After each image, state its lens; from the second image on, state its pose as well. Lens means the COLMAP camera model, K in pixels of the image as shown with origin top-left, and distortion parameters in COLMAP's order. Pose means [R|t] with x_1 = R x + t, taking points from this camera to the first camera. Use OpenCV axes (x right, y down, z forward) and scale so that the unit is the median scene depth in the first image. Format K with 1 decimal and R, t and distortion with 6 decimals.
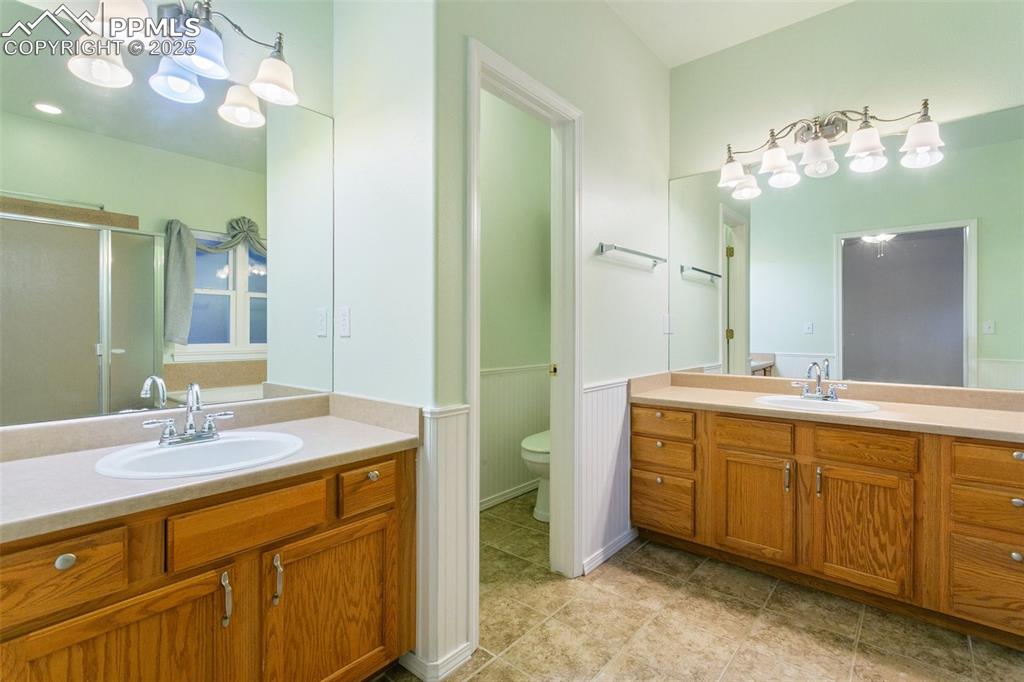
lens RADIAL K [[480.4, 0, 512.4], [0, 480.4, 336.2], [0, 0, 1]] dist [-0.000167, 0.001764]
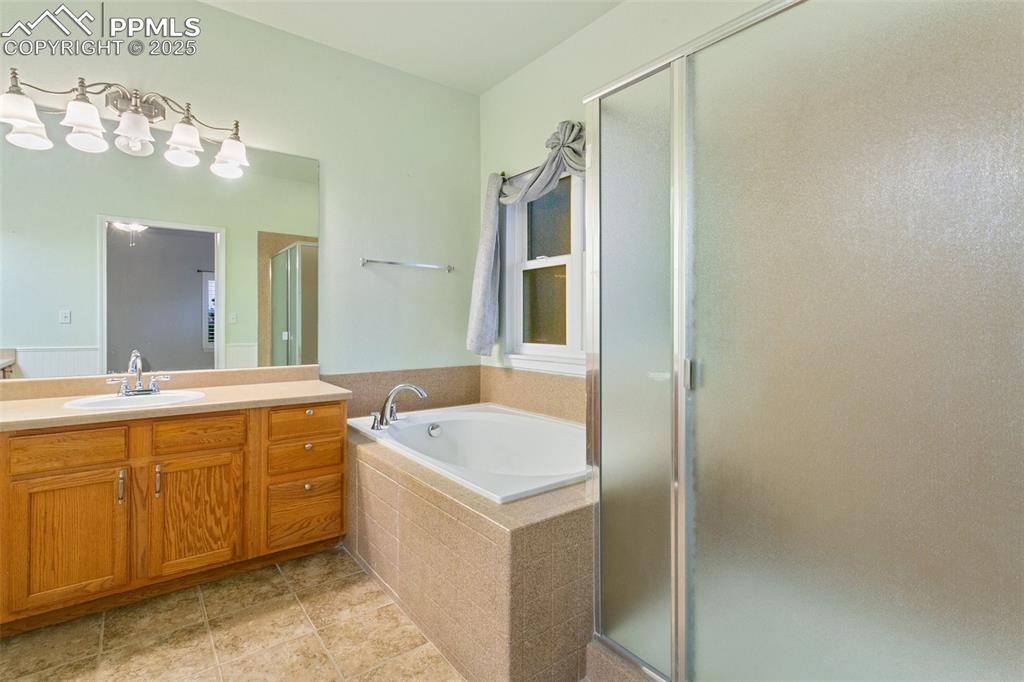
lens RADIAL K [[480.4, 0, 509.0], [0, 480.4, 321.6], [0, 0, 1]] dist [-0.000167, 0.001764]
pose [[0.219038, 0.003186, 0.975711, -0.131759], [0.005965, 0.999972, -0.004605, -0.000985], [-0.975698, 0.006829, 0.219013, 0.118030]]
